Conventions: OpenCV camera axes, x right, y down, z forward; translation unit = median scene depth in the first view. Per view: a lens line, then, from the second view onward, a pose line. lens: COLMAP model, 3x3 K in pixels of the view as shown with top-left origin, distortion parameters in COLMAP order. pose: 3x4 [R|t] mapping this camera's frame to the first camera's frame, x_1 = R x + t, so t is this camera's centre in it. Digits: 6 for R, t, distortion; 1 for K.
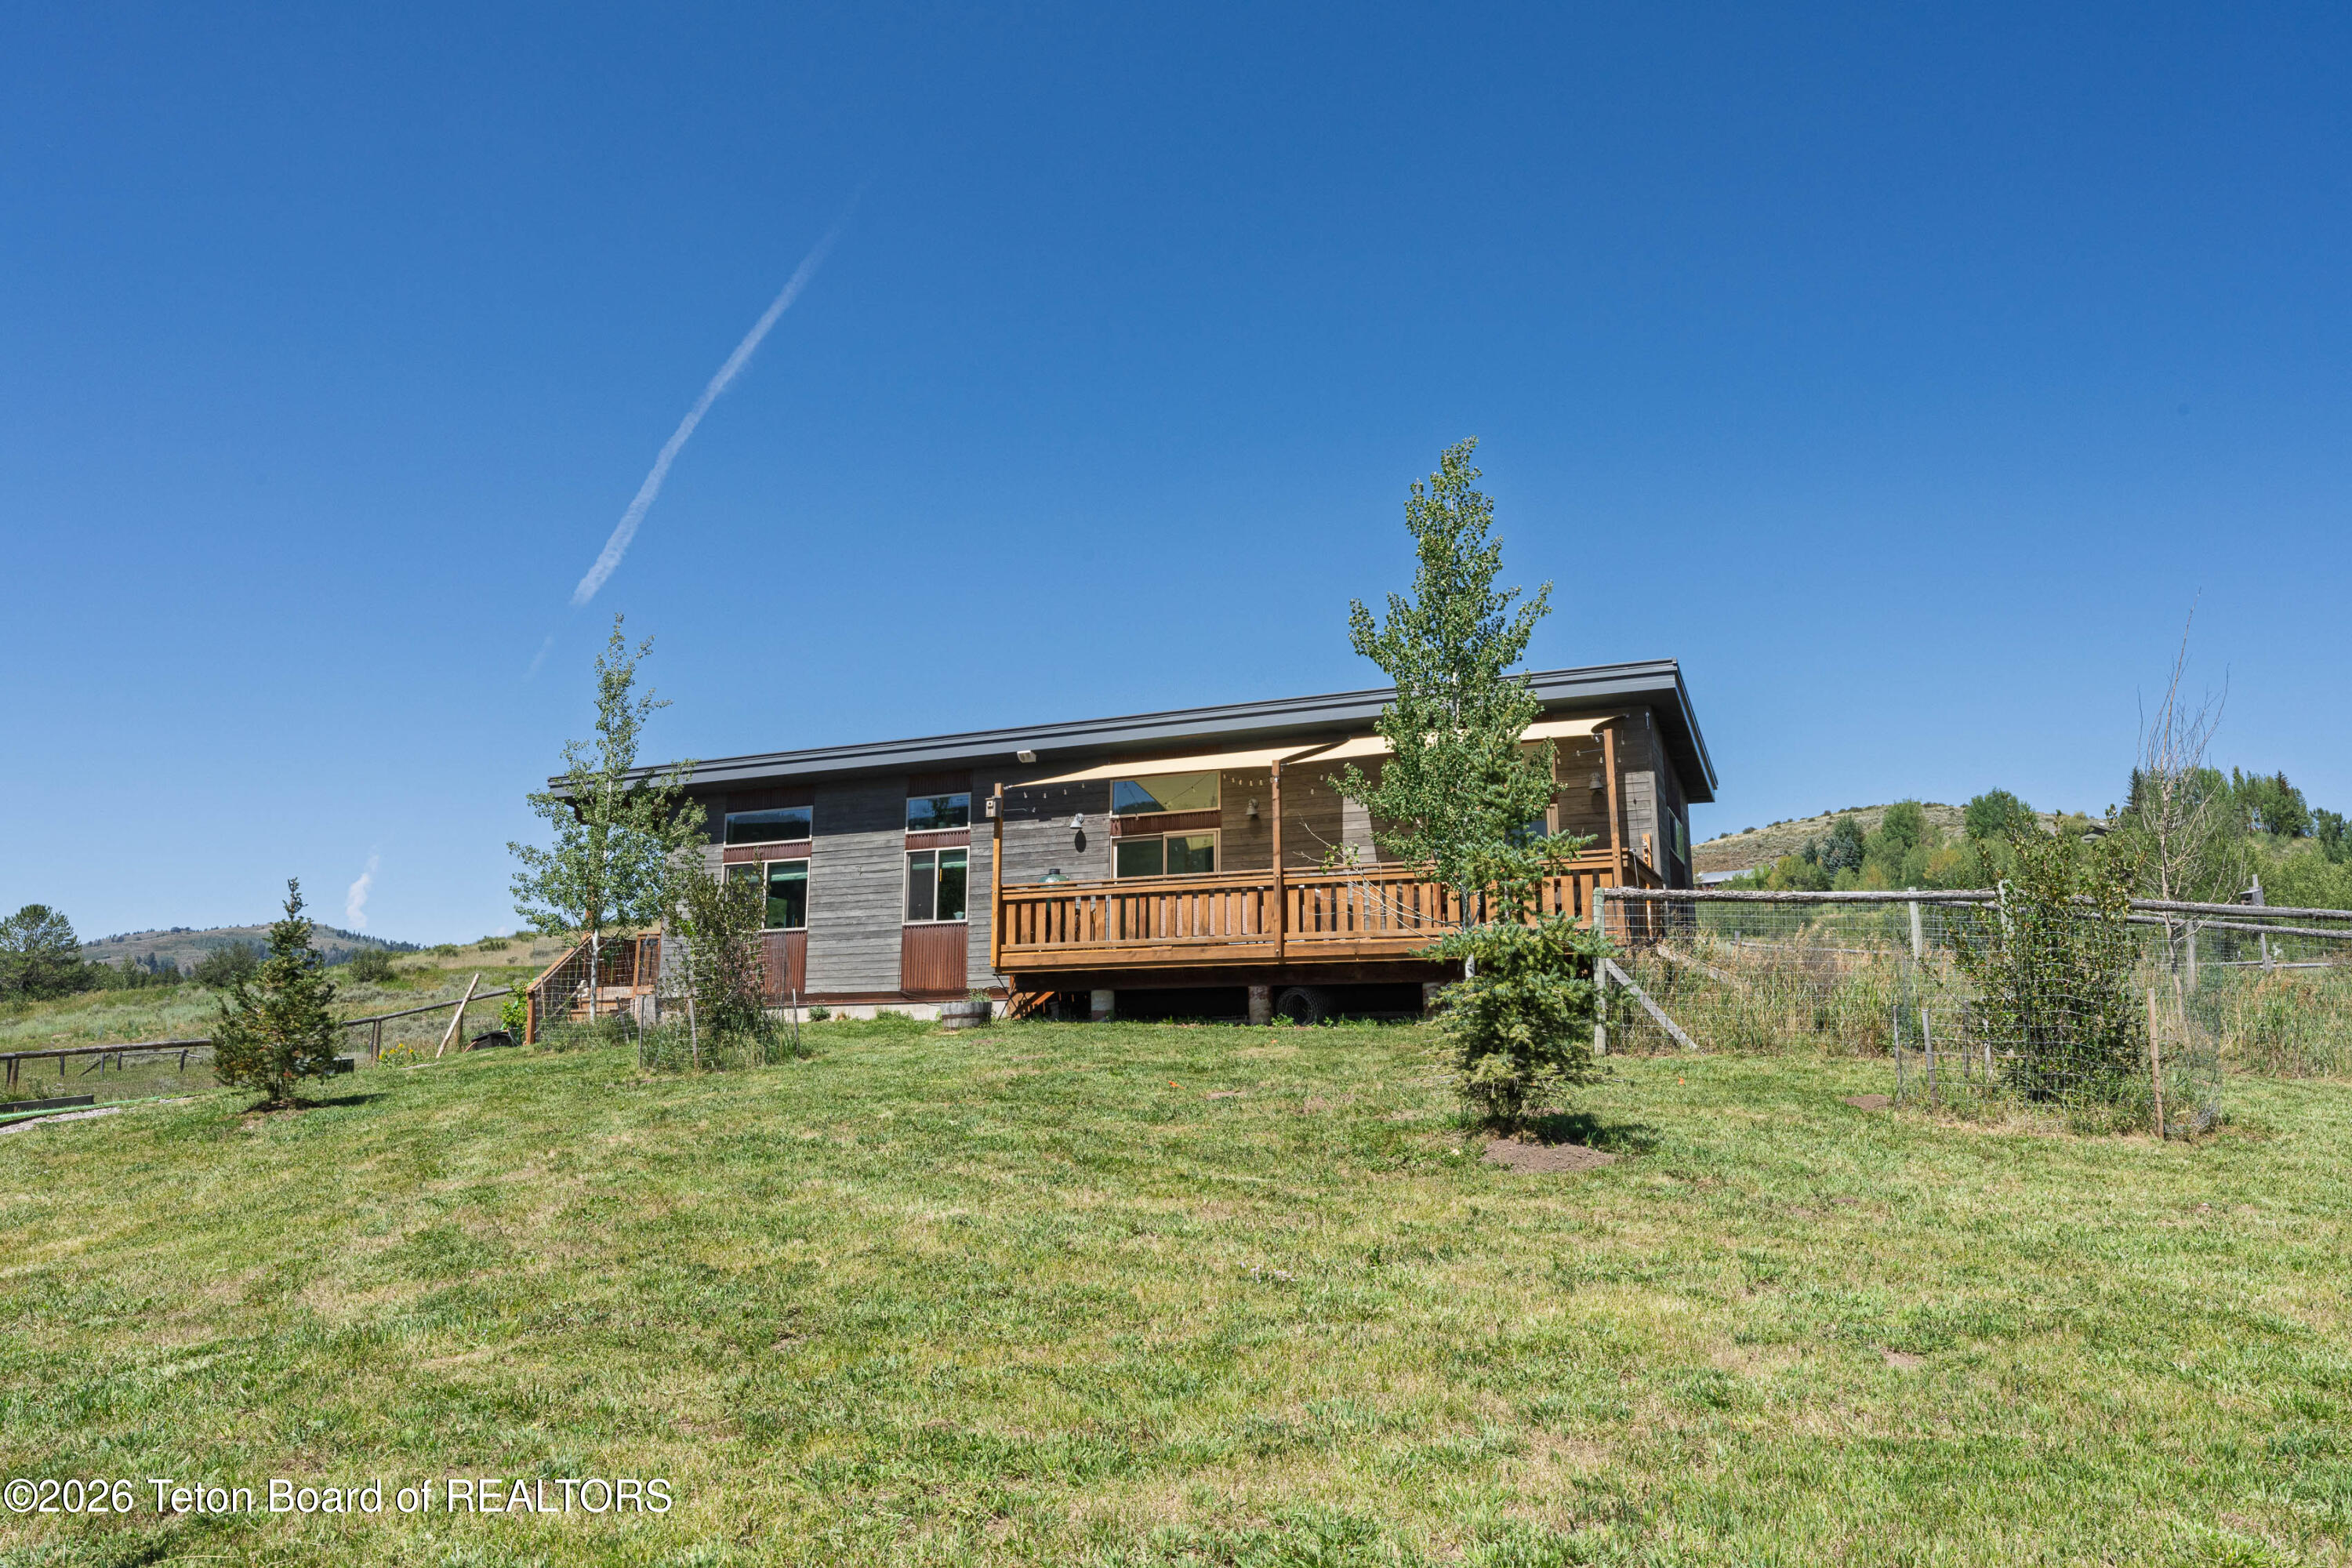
lens RADIAL K [[1668.7, 0, 1176.0], [0, 1668.7, 784.0], [0, 0, 1]] dist [-0.000038, 0.000738]
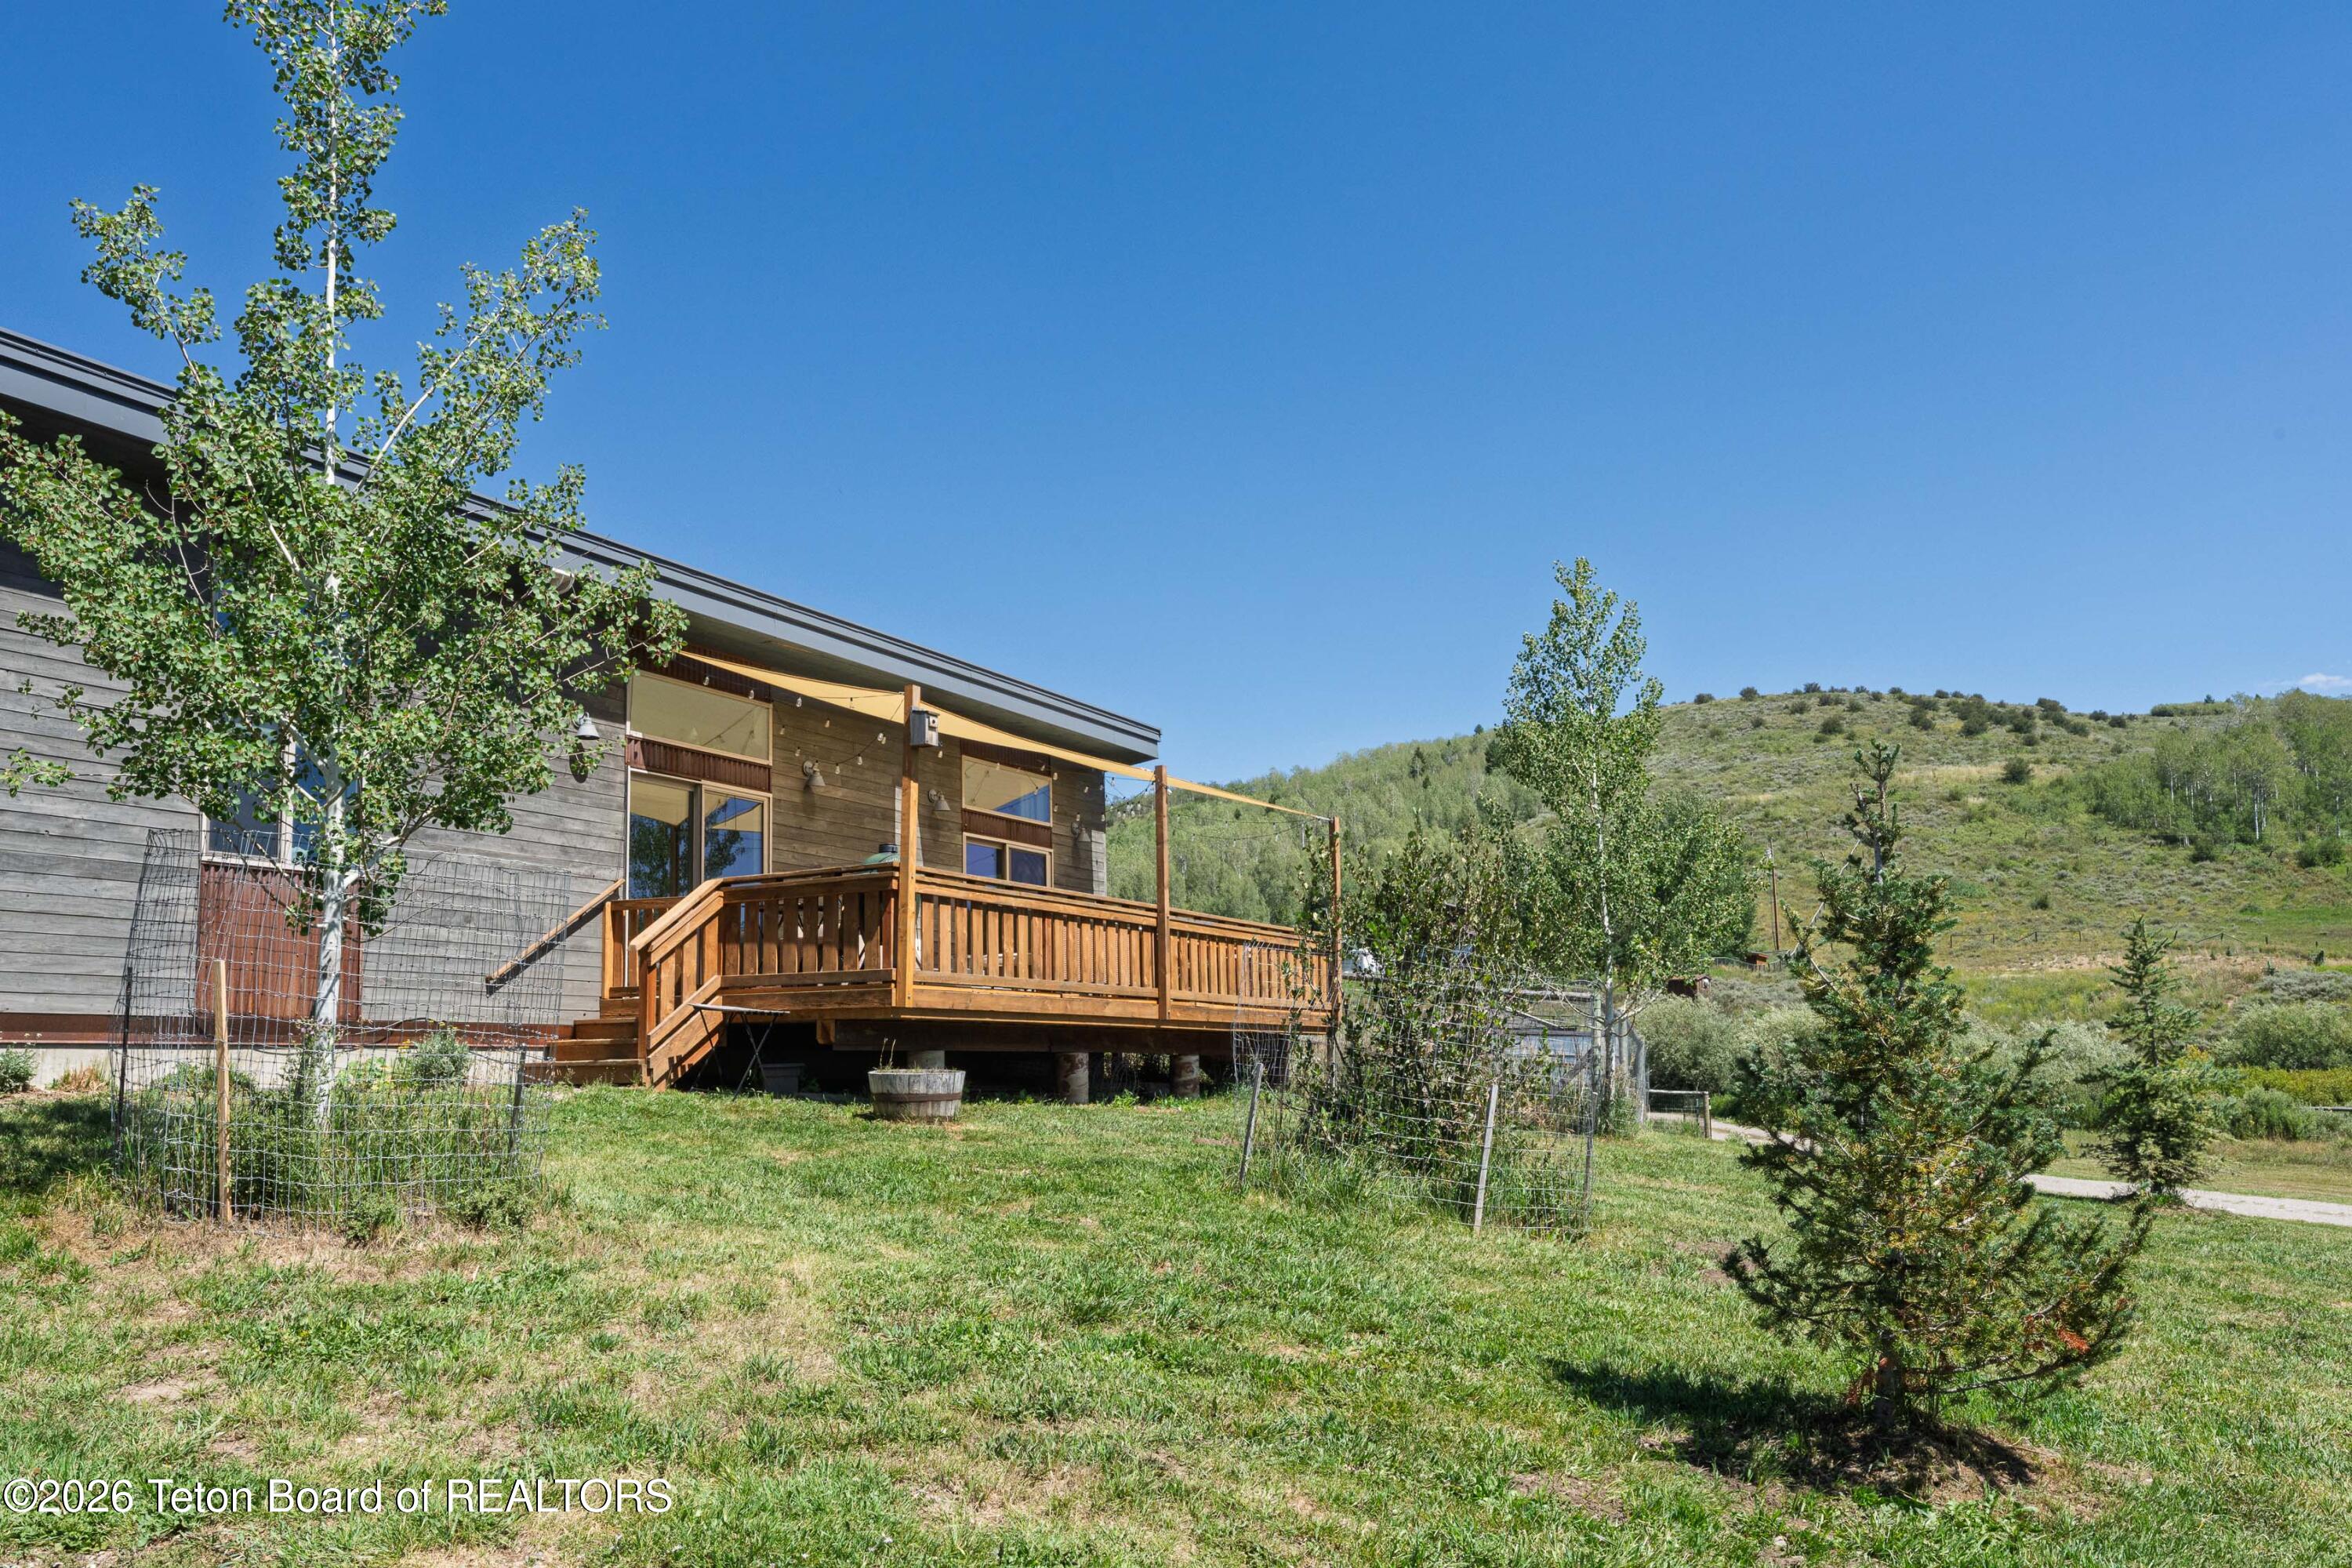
lens RADIAL K [[1668.7, 0, 1176.0], [0, 1668.7, 784.0], [0, 0, 1]] dist [-0.000038, 0.000738]
pose [[0.094882, 0.173918, 0.980179, -0.668007], [-0.164846, 0.973772, -0.156824, 0.110605], [-0.981745, -0.146698, 0.121063, 0.862484]]
